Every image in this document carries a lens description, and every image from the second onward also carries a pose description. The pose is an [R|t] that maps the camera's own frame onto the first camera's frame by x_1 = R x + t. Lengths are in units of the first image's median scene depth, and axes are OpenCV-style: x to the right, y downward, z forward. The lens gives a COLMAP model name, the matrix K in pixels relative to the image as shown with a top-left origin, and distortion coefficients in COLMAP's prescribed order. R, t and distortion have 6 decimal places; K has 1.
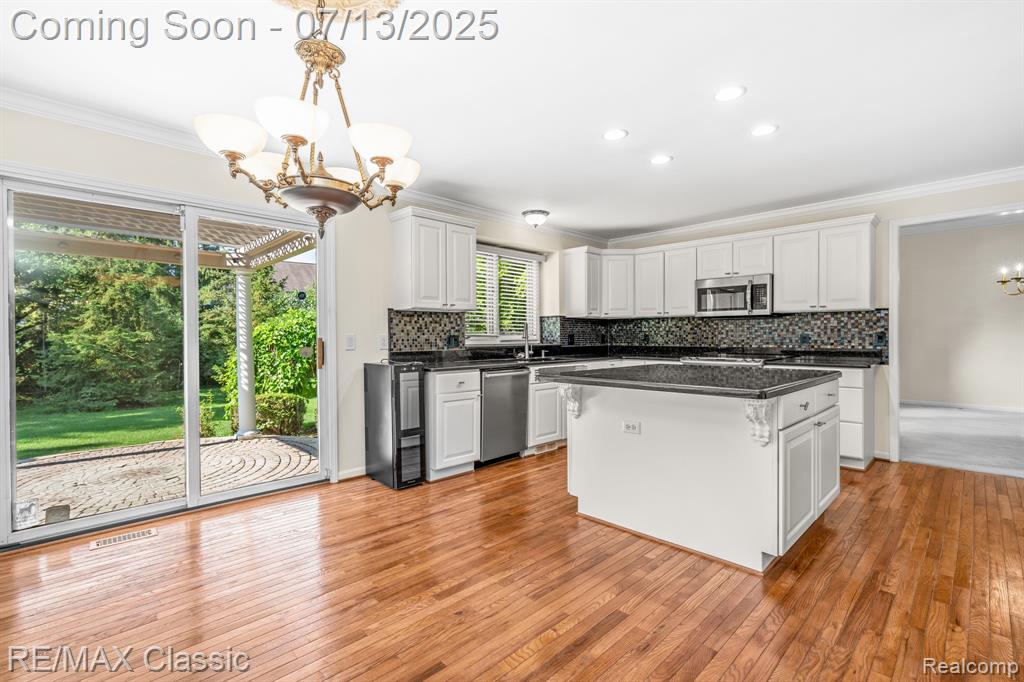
lens RADIAL K [[464.3, 0, 508.8], [0, 464.3, 340.1], [0, 0, 1]] dist [-0.003812, 0.001012]
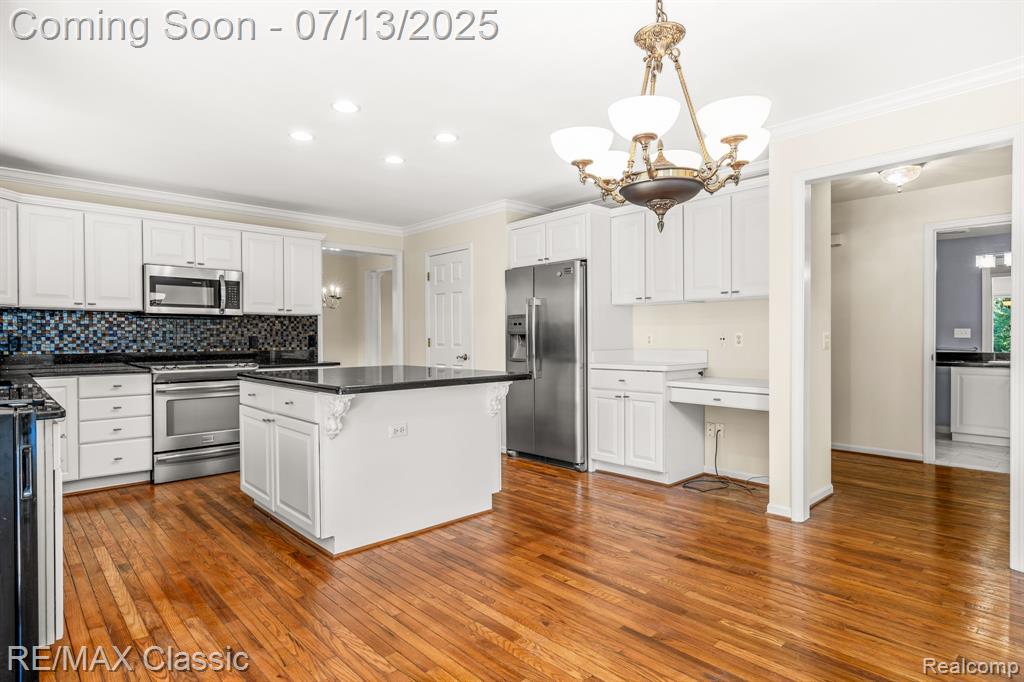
lens RADIAL K [[553.3, 0, 509.9], [0, 553.3, 339.3], [0, 0, 1]] dist [0.004485, -0.000647]
pose [[0.024000, -0.000381, 0.999712, -0.549996], [0.011771, 0.999931, 0.000099, -0.000737], [-0.999643, 0.011765, 0.024003, 0.453688]]
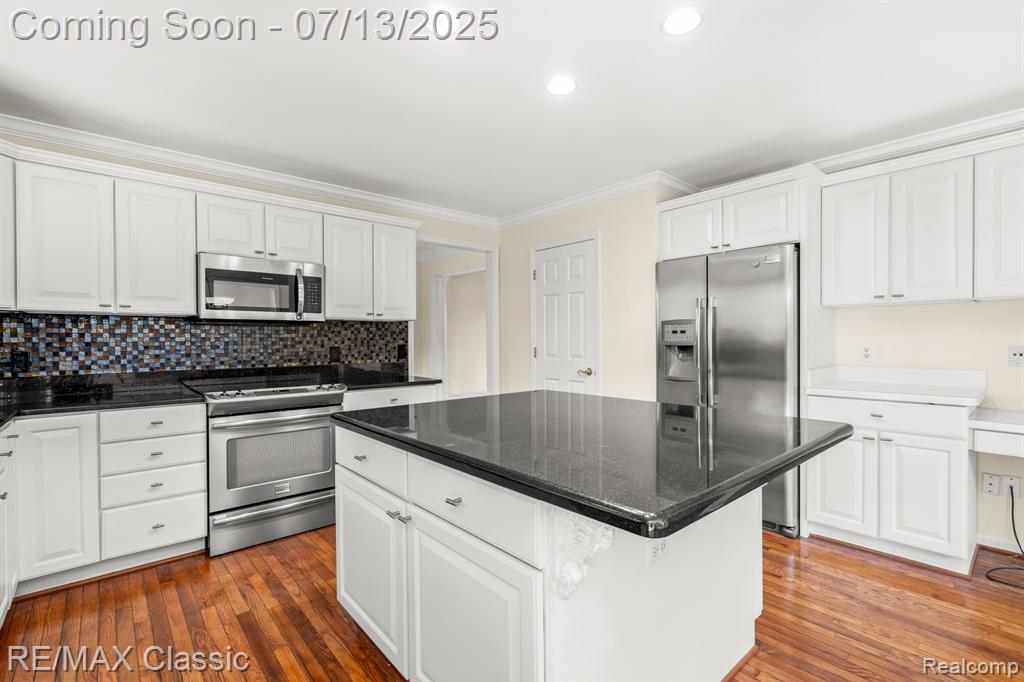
lens RADIAL K [[464.3, 0, 508.8], [0, 464.3, 340.1], [0, 0, 1]] dist [-0.003812, 0.001012]
pose [[0.055290, -0.000630, 0.998470, -0.149233], [0.012145, 0.999926, -0.000042, -0.022734], [-0.998396, 0.012129, 0.055293, 0.695661]]
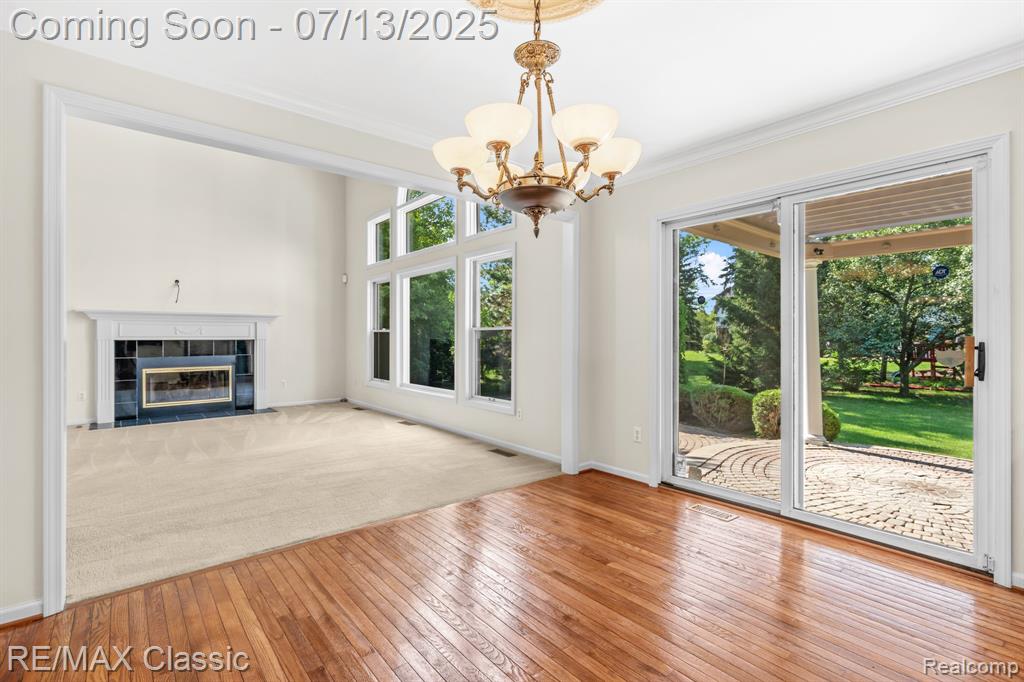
lens RADIAL K [[471.1, 0, 513.7], [0, 471.1, 335.0], [0, 0, 1]] dist [-0.003408, 0.000052]
pose [[-0.079871, -0.001045, -0.996805, 0.217237], [-0.006585, 0.999978, -0.000521, -0.002024], [0.996783, 0.006522, -0.079877, 0.362948]]
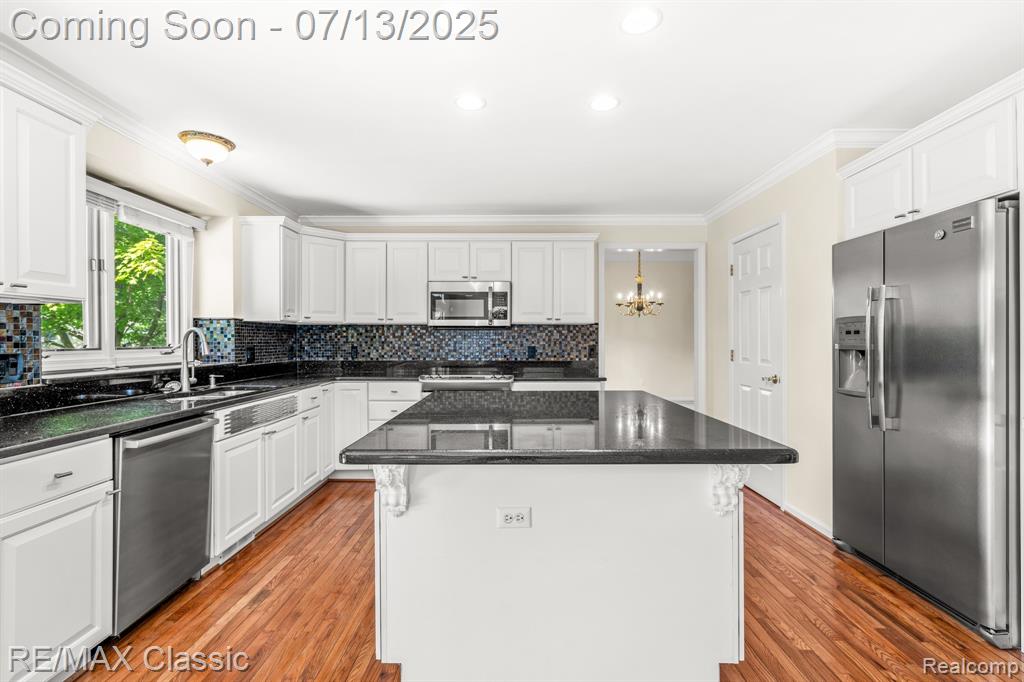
lens RADIAL K [[464.3, 0, 508.8], [0, 464.3, 340.1], [0, 0, 1]] dist [-0.003812, 0.001012]
pose [[0.704118, 0.003066, 0.710076, -0.097636], [0.003743, 0.999961, -0.008028, -0.019923], [-0.710073, 0.008311, 0.704079, 0.363398]]
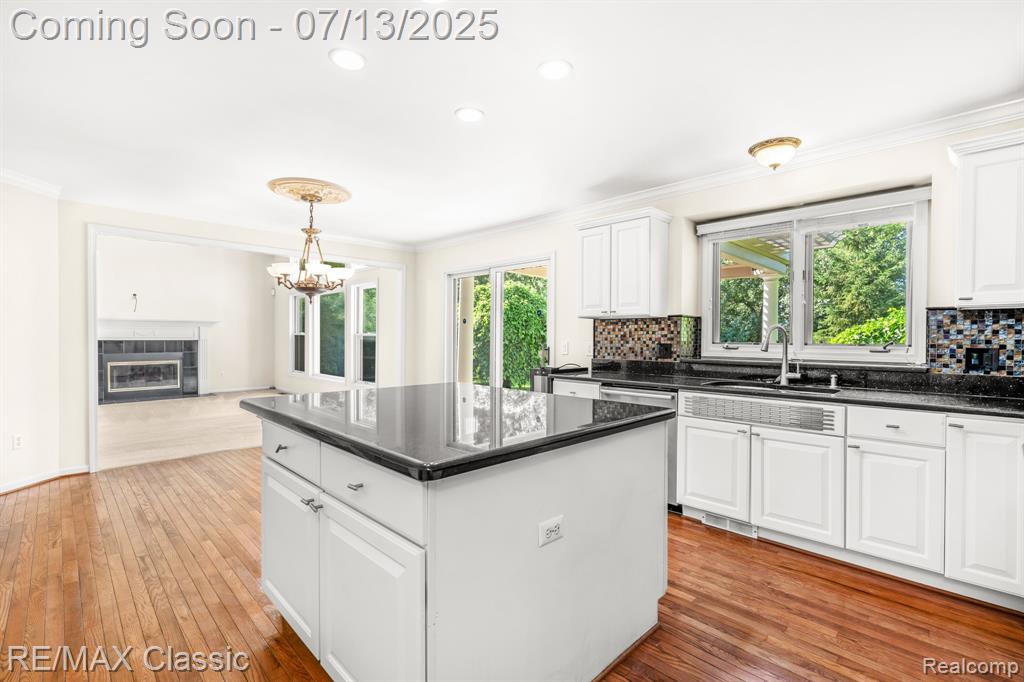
lens RADIAL K [[464.3, 0, 508.8], [0, 464.3, 340.1], [0, 0, 1]] dist [-0.003812, 0.001012]
pose [[0.000600, 0.012277, -0.999924, 0.739834], [-0.012959, 0.999841, 0.012268, -0.025193], [0.999916, 0.012950, 0.000759, 0.727364]]
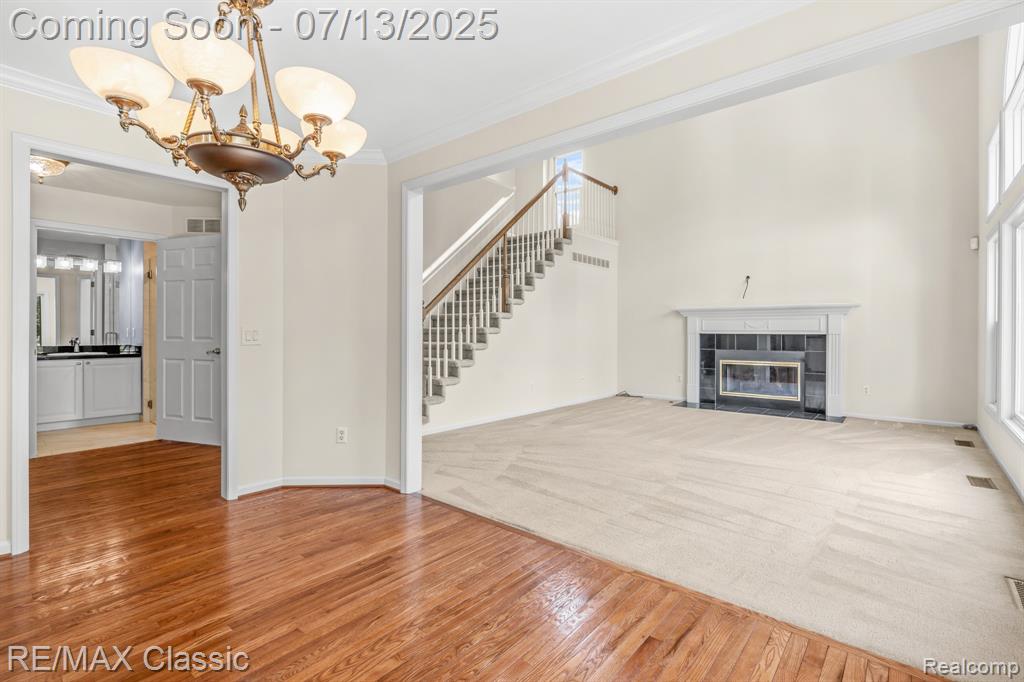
lens RADIAL K [[473.5, 0, 509.3], [0, 473.5, 331.5], [0, 0, 1]] dist [-0.002264, -0.000234]
pose [[-0.995905, 0.001247, -0.090397, -0.285549], [0.000379, 0.999954, 0.009620, -0.003499], [0.090405, 0.009546, -0.995859, 0.665903]]
